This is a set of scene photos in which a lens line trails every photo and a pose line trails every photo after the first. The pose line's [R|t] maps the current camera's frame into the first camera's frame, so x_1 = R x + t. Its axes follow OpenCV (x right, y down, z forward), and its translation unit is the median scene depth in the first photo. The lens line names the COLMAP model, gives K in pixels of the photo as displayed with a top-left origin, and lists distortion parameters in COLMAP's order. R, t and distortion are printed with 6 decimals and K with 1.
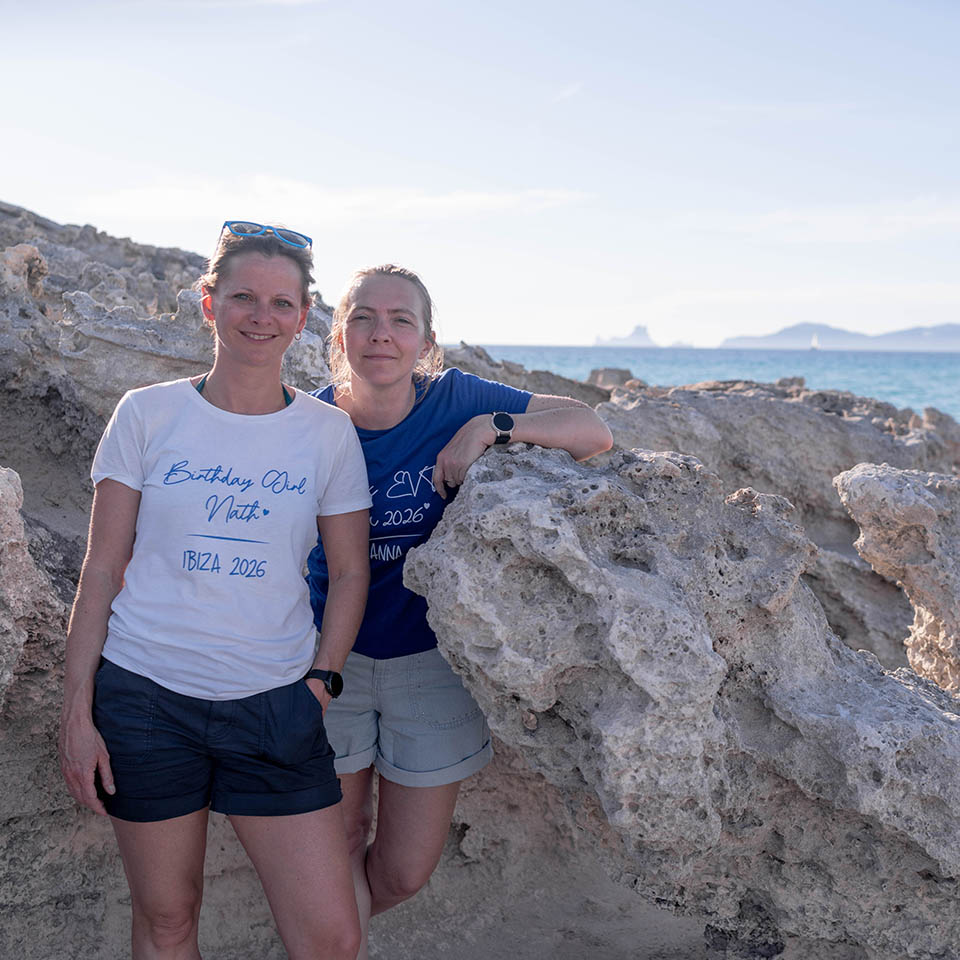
lens RADIAL K [[1530.0, 0, 479.7], [0, 1530.0, 481.5], [0, 0, 1]] dist [-0.014499, 0.000000]
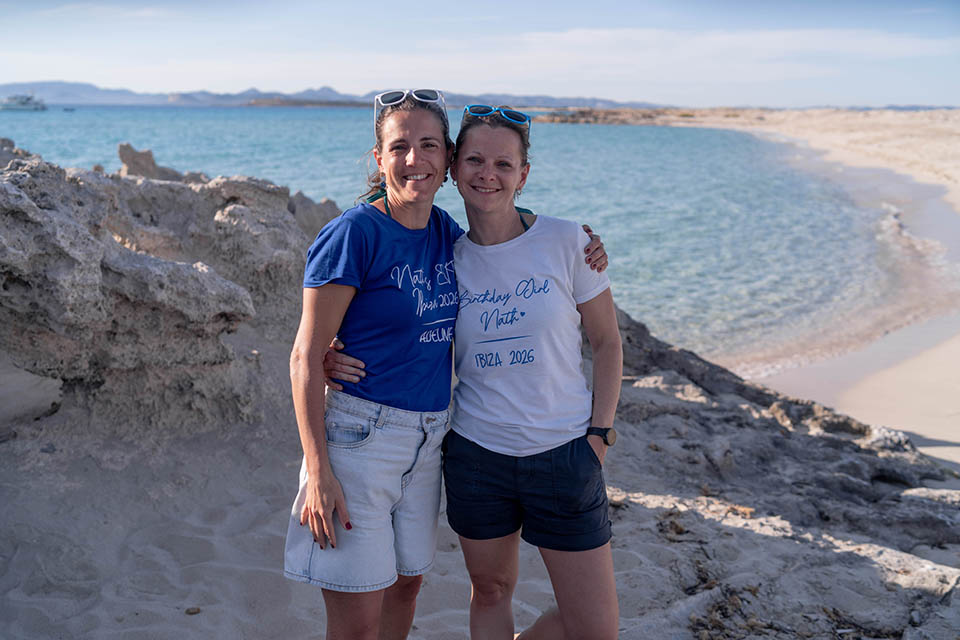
lens RADIAL K [[1001.6, 0, 480.7], [0, 1001.6, 319.6], [0, 0, 1]] dist [0.058099, 0.000000]
pose [[0.708639, -0.160020, 0.687186, -0.509570], [0.071323, 0.985200, 0.155867, 0.027353], [-0.701957, -0.061441, 0.709564, -0.538996]]
